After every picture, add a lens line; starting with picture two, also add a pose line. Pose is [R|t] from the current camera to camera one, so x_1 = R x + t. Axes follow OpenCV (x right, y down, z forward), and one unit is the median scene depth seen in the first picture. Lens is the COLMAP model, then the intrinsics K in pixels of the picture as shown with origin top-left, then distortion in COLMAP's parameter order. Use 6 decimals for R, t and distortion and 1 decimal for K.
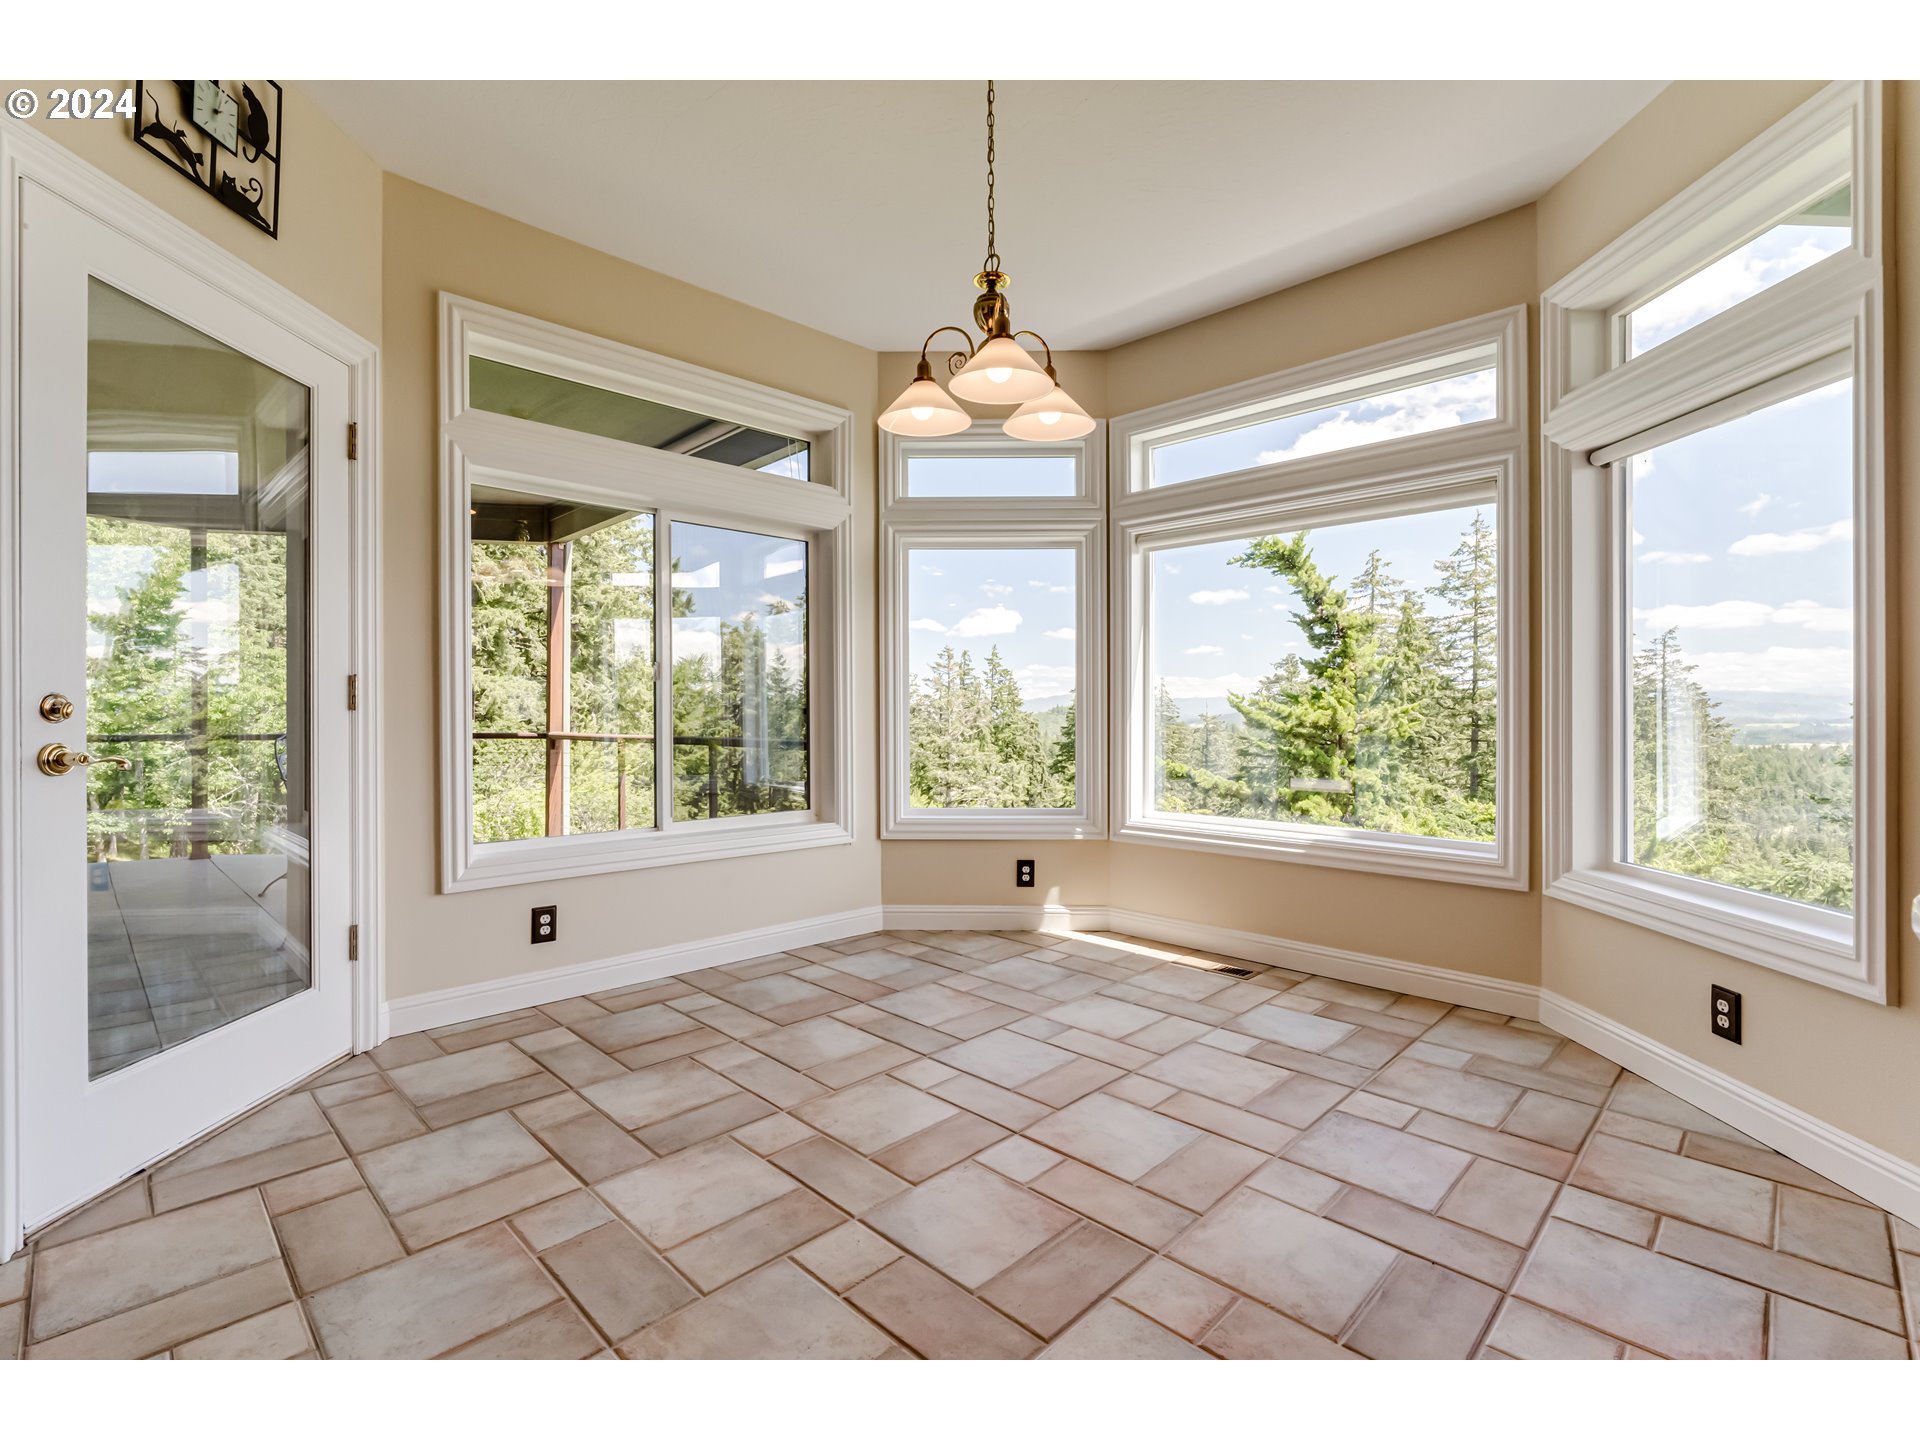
lens RADIAL K [[867.5, 0, 955.2], [0, 867.5, 717.4], [0, 0, 1]] dist [0.014087, -0.008308]
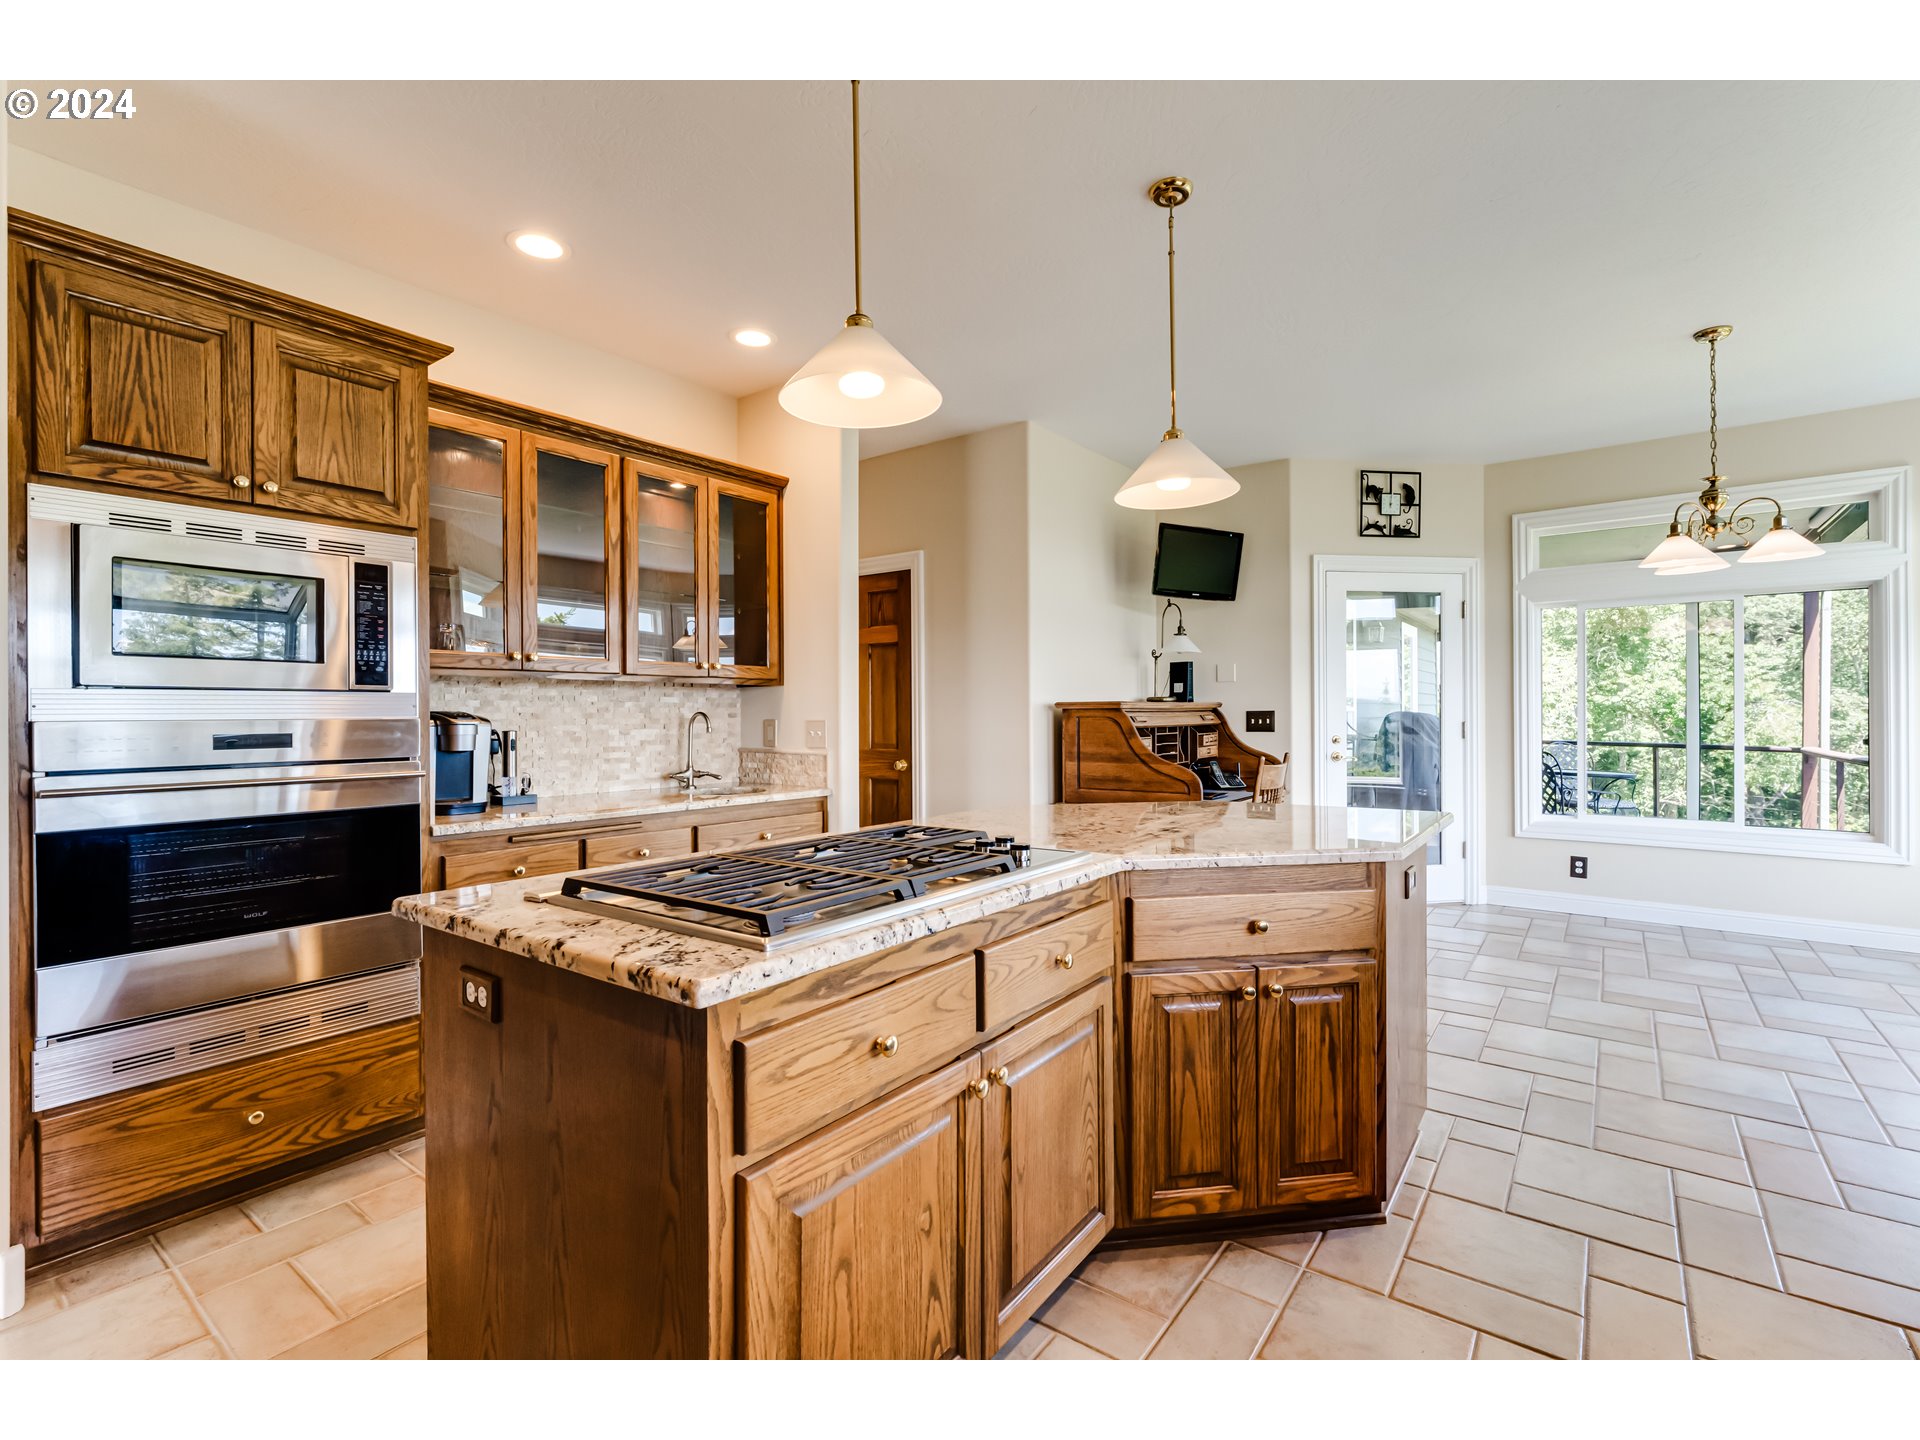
lens RADIAL K [[867.5, 0, 955.2], [0, 867.5, 717.4], [0, 0, 1]] dist [0.014087, -0.008308]
pose [[0.134311, 0.005756, -0.990923, 1.024208], [0.002236, 0.999979, 0.006111, -0.062536], [0.990937, -0.003036, 0.134295, -0.410508]]
